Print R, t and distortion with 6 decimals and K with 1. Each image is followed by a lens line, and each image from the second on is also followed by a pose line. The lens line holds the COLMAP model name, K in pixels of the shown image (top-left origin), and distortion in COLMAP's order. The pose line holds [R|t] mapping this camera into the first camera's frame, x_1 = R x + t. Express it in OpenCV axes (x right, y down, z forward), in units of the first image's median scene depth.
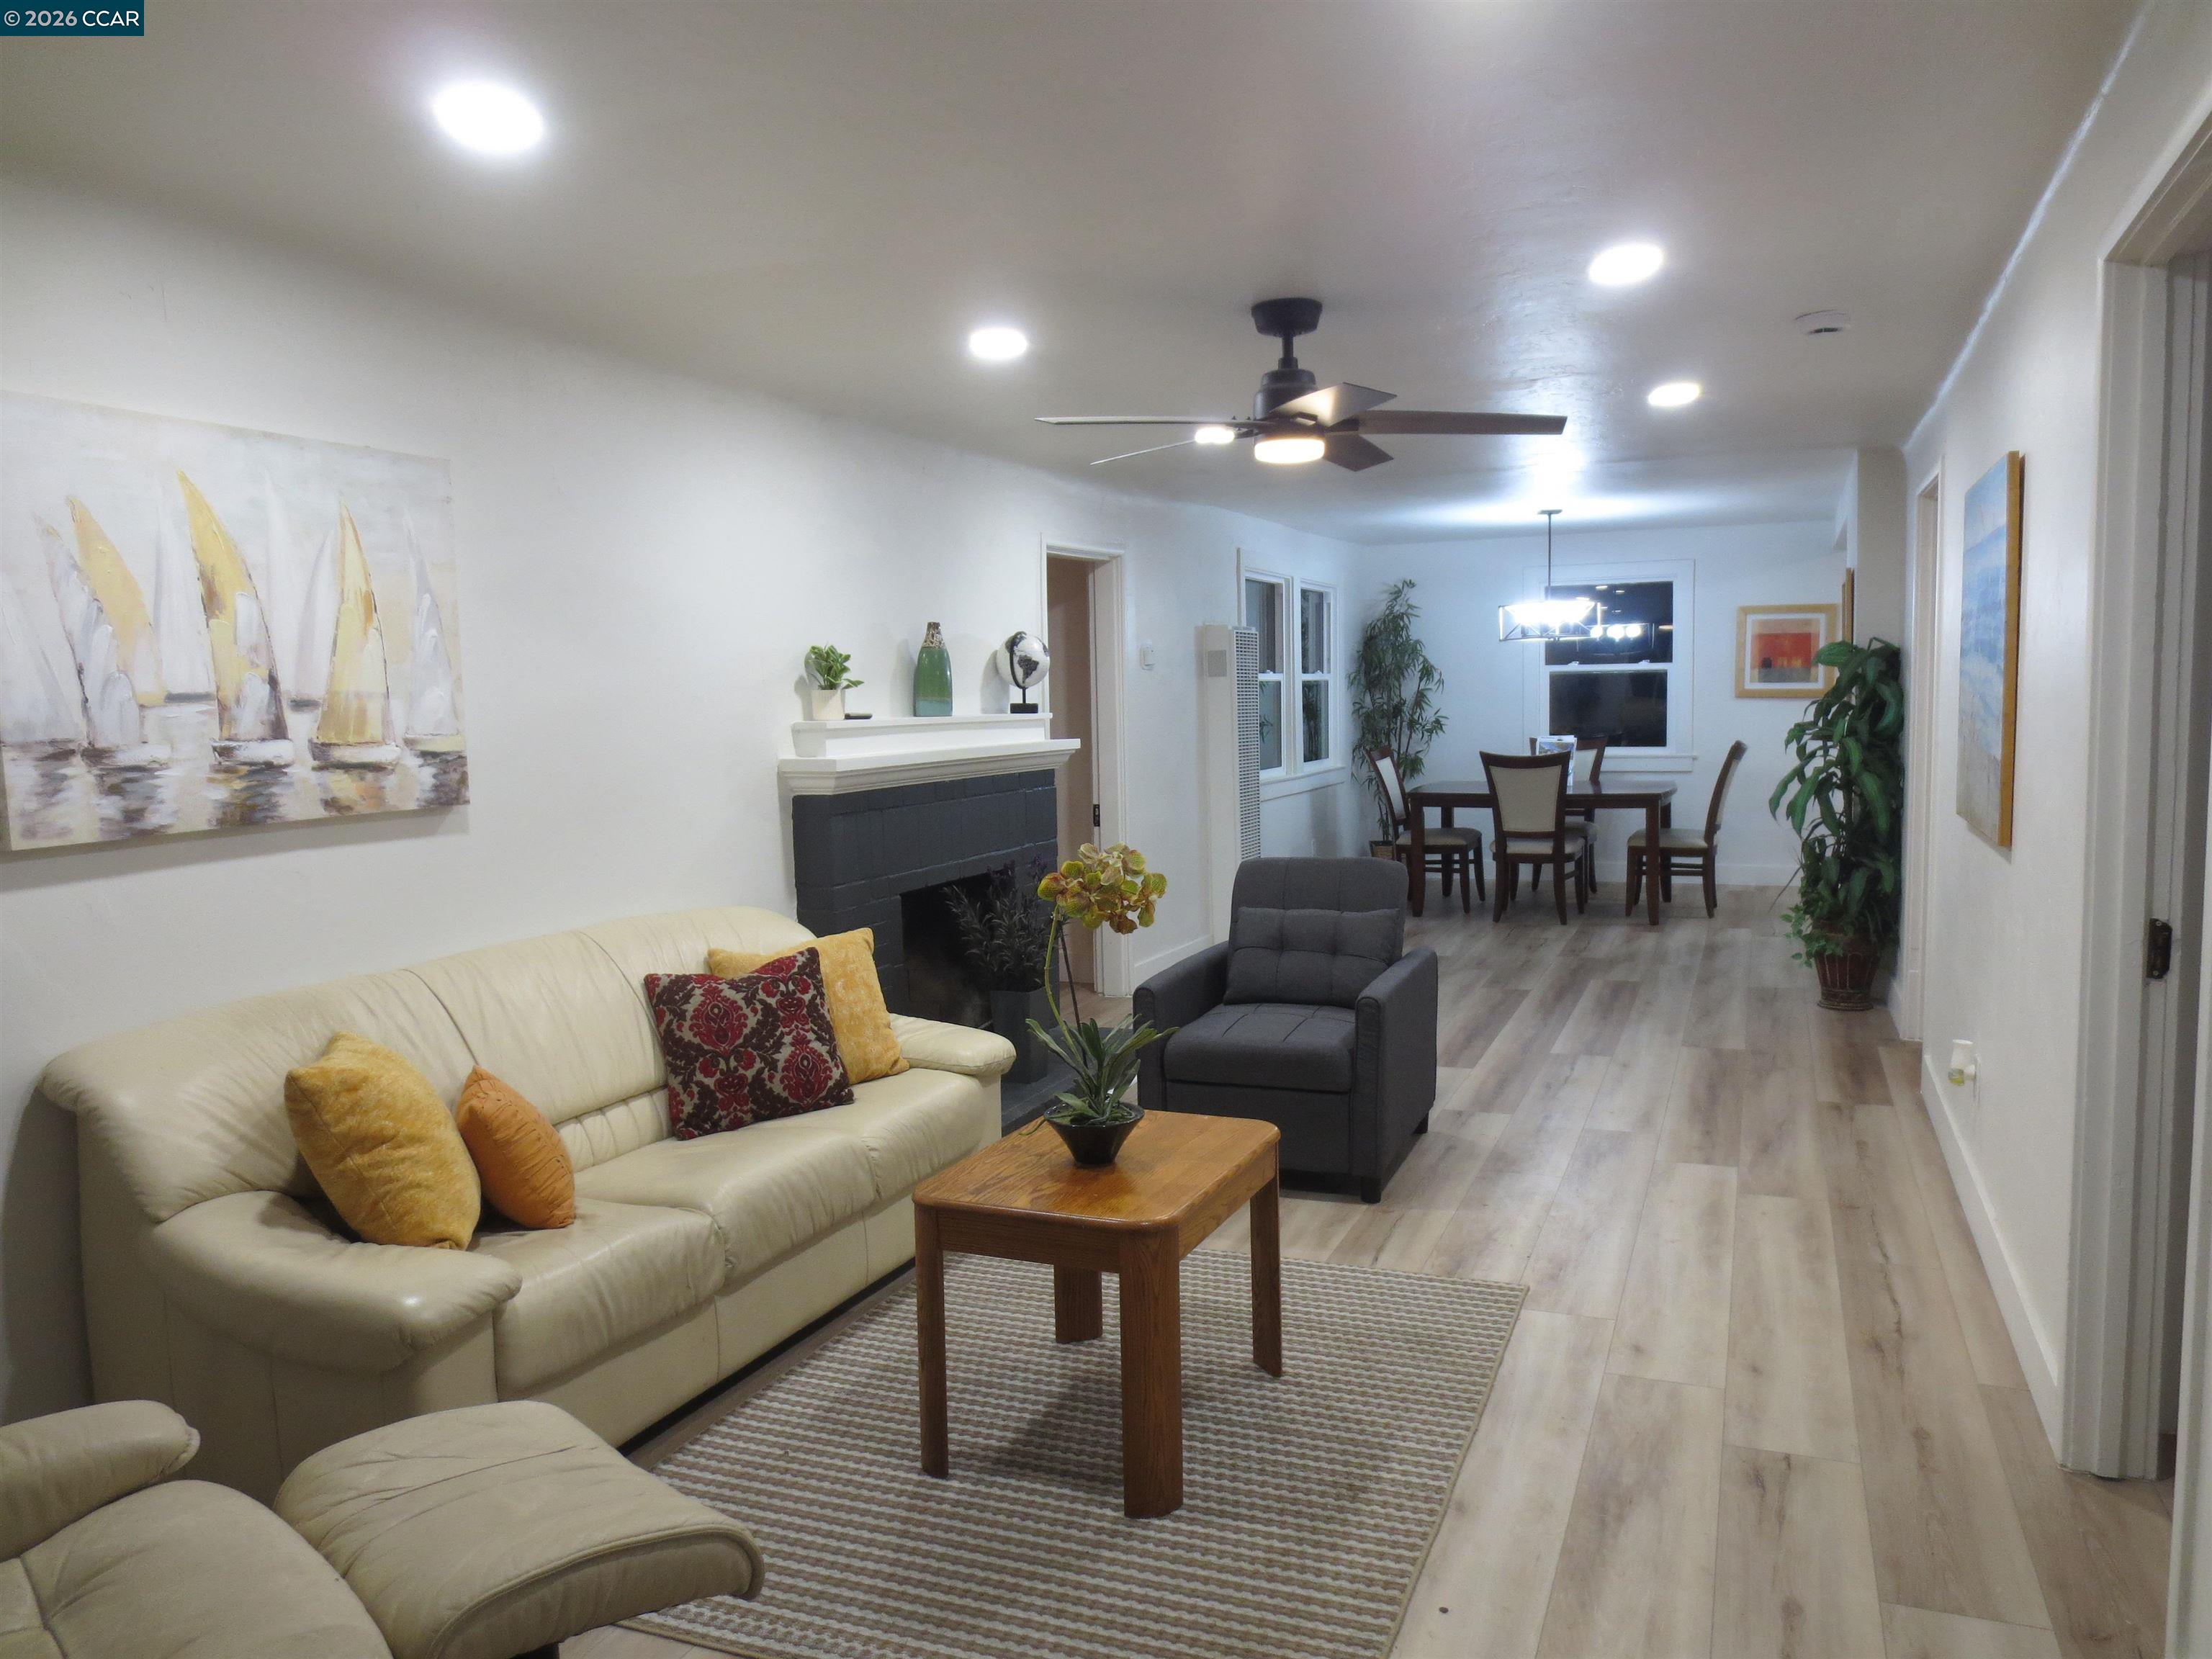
lens RADIAL K [[1582.8, 0, 1106.4], [0, 1582.8, 832.2], [0, 0, 1]] dist [-0.017103, 0.005645]
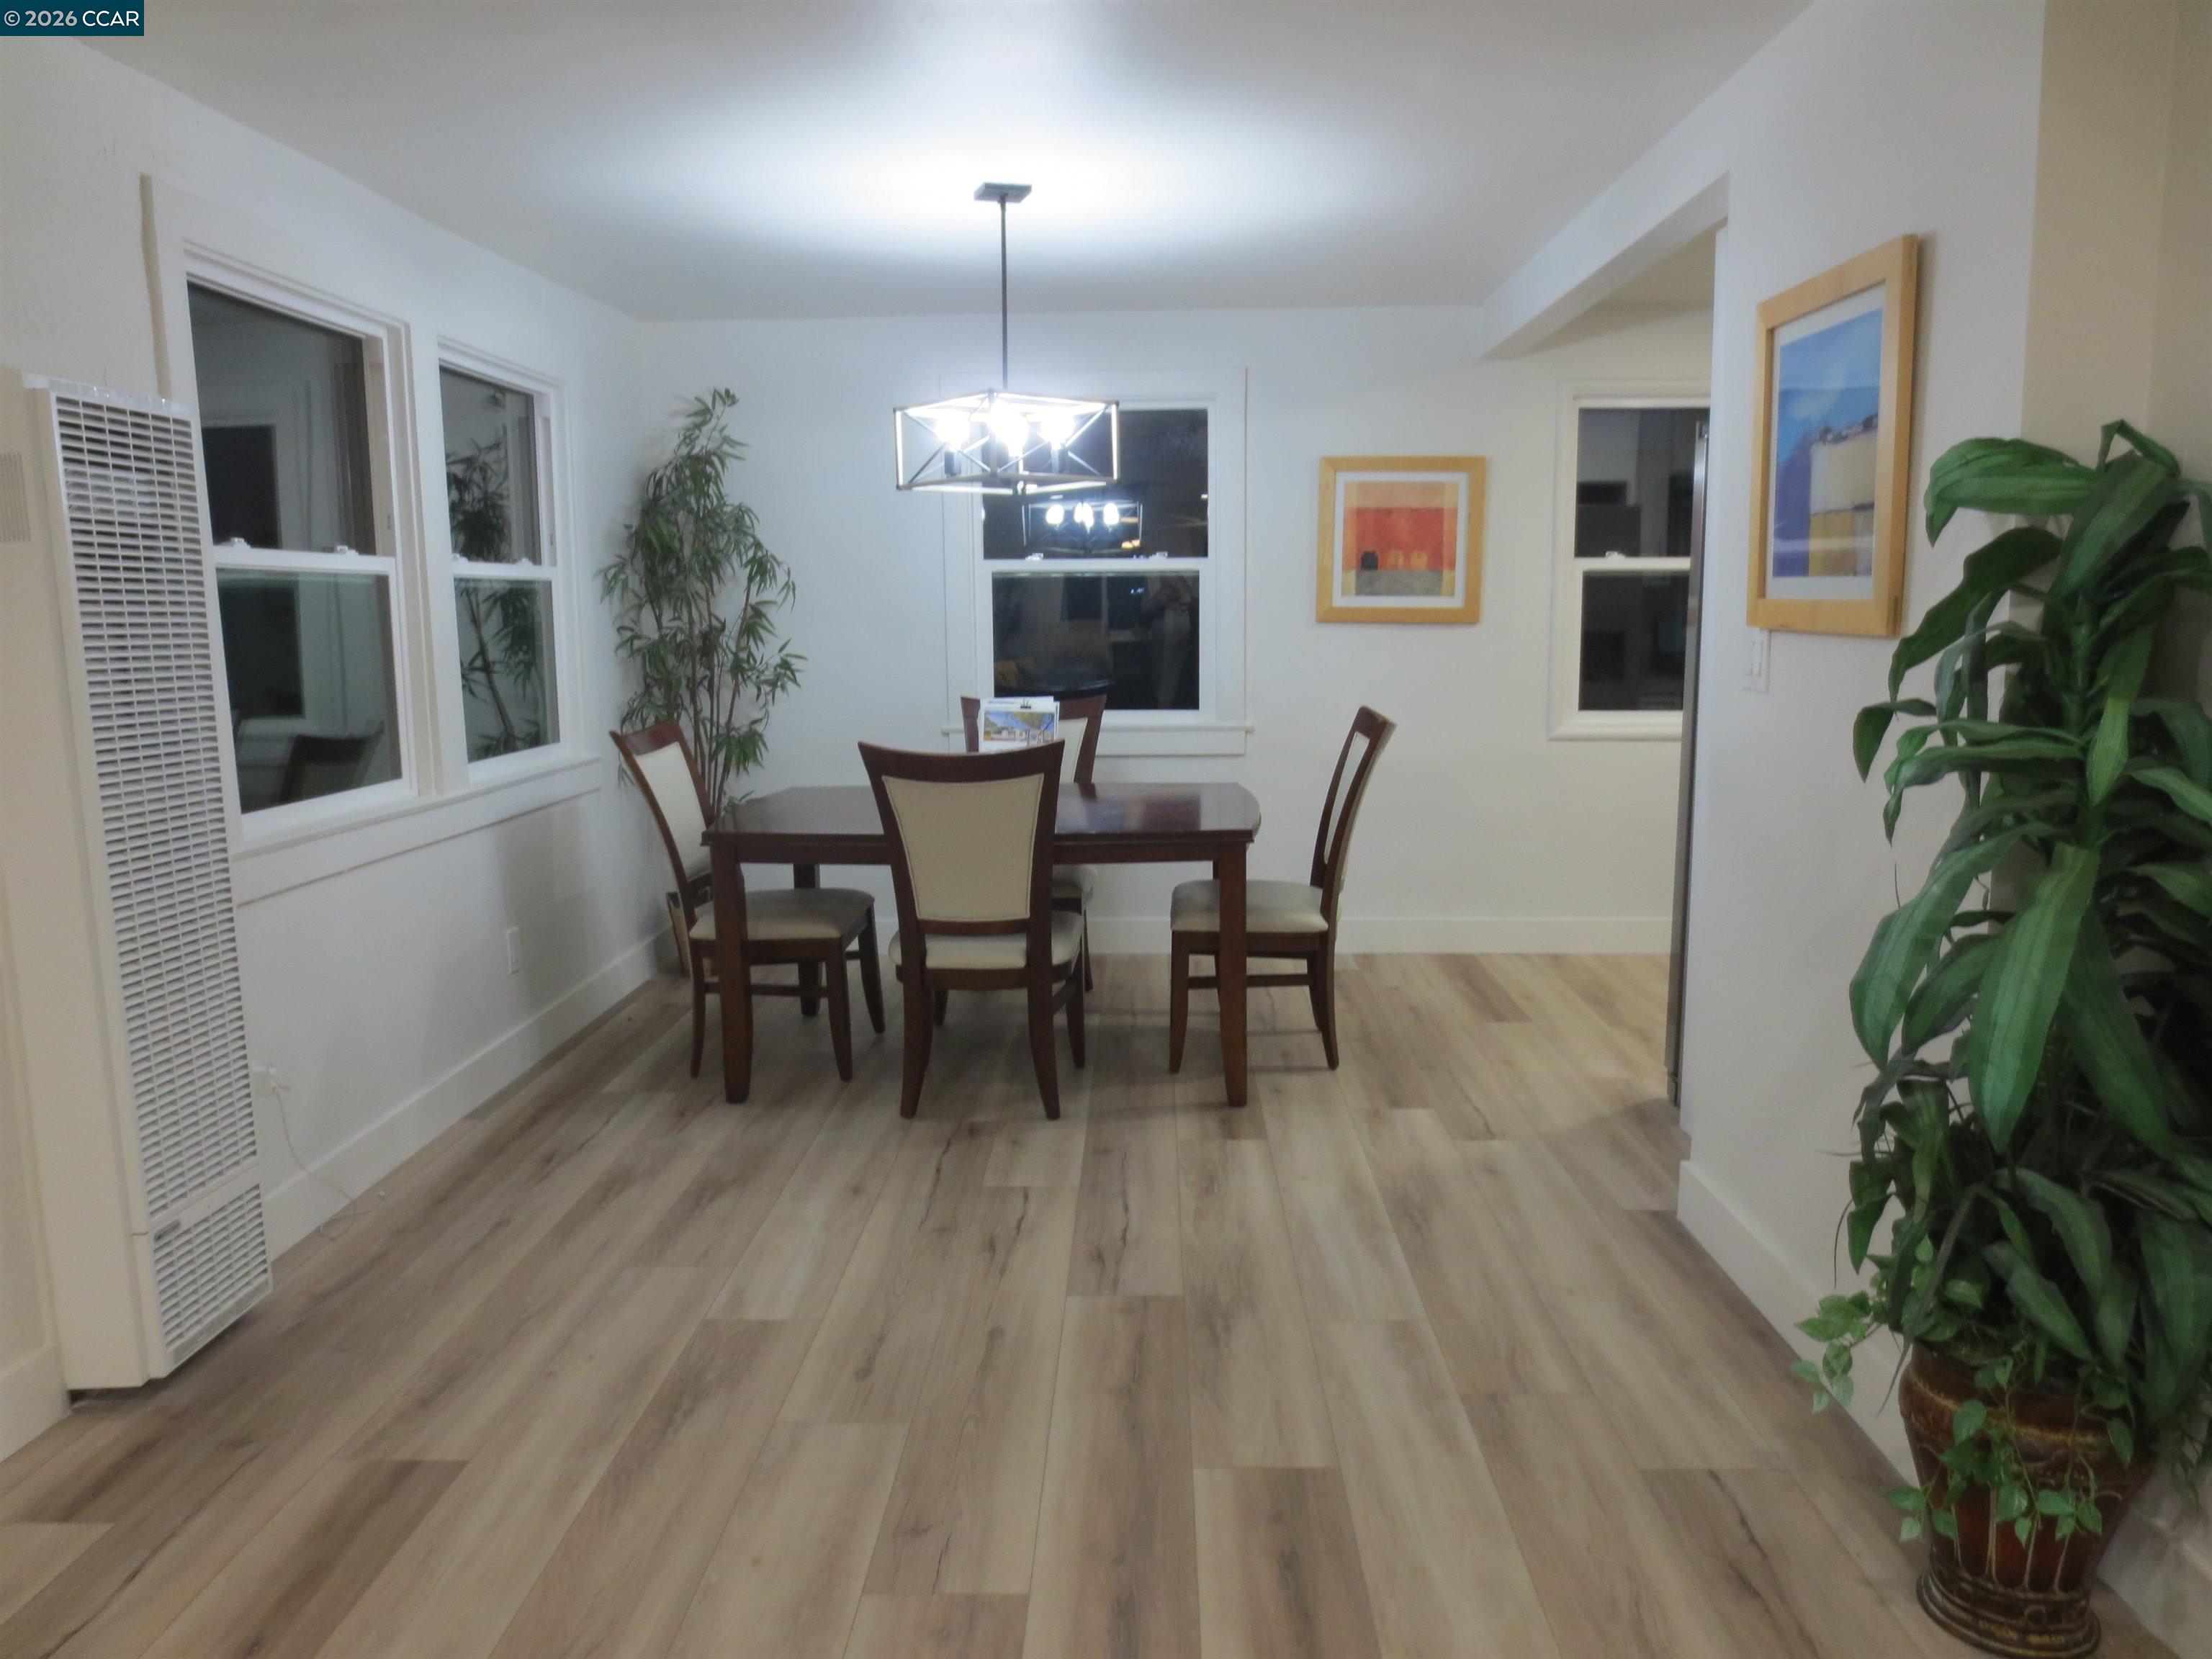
lens RADIAL K [[1582.8, 0, 1107.8], [0, 1582.8, 830.2], [0, 0, 1]] dist [-0.017103, 0.005645]
pose [[0.932133, -0.039033, 0.360006, 0.128371], [0.022523, 0.998498, 0.049943, -0.042407], [-0.361415, -0.038445, 0.931612, 0.514470]]
